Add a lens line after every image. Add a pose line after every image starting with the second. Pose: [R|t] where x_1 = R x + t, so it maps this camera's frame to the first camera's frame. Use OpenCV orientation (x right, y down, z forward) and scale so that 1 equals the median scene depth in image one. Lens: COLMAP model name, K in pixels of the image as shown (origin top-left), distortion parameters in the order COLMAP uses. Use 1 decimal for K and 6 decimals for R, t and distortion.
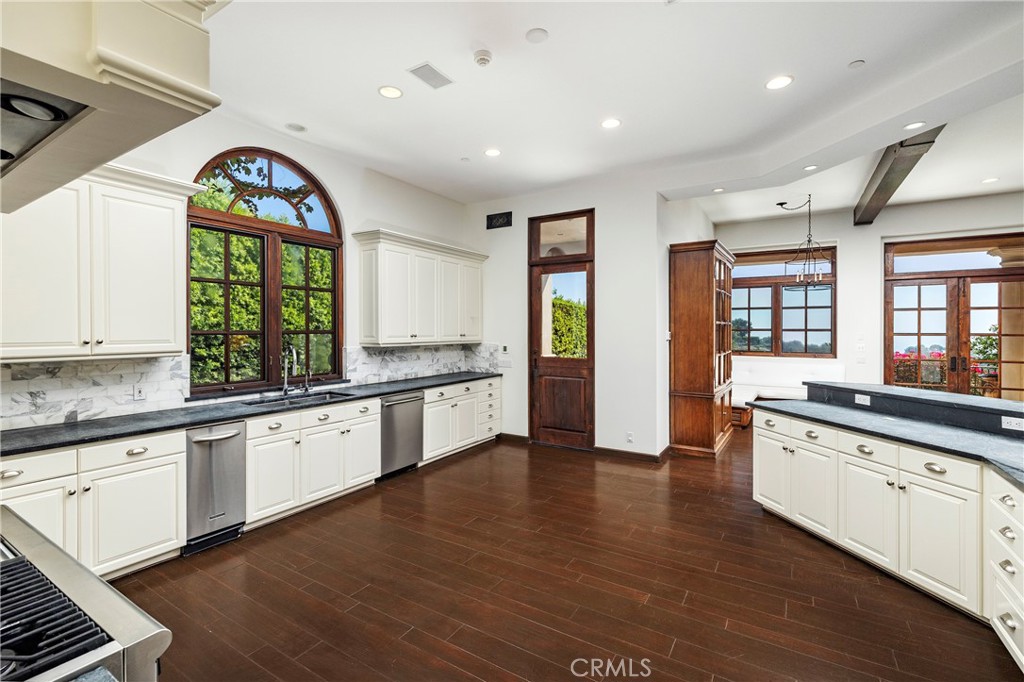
lens RADIAL K [[440.1, 0, 519.8], [0, 440.1, 335.1], [0, 0, 1]] dist [0.000729, 0.001052]
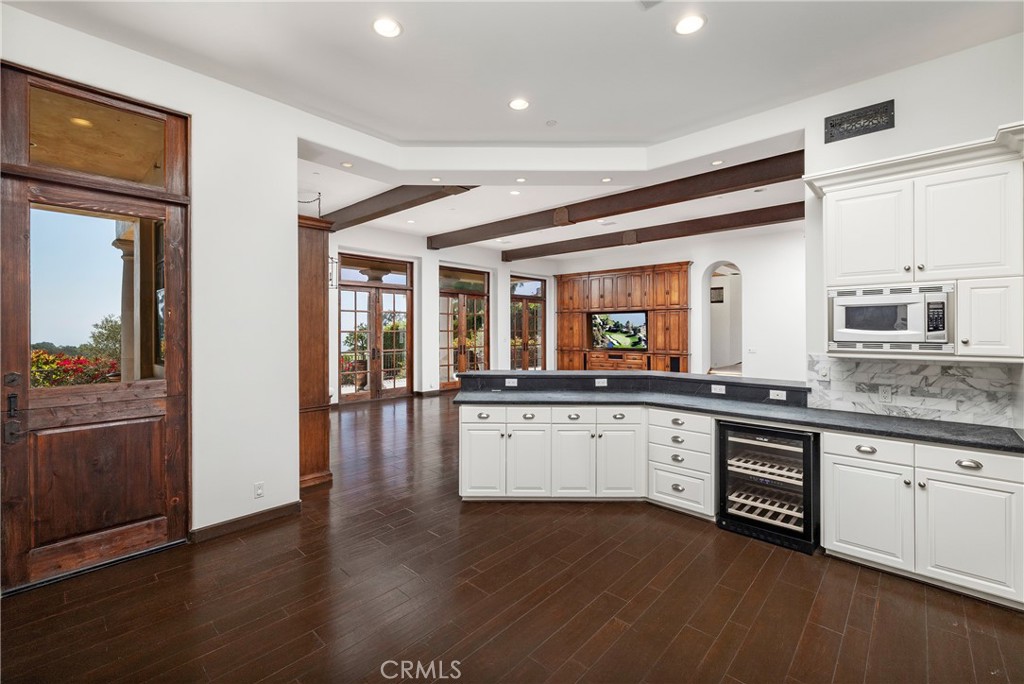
lens RADIAL K [[440.1, 0, 511.3], [0, 440.1, 326.4], [0, 0, 1]] dist [0.000729, 0.001052]
pose [[0.195618, 0.006263, 0.980660, -0.309999], [0.007007, 0.999945, -0.007784, -0.004213], [-0.980655, 0.008394, 0.195563, 0.491378]]
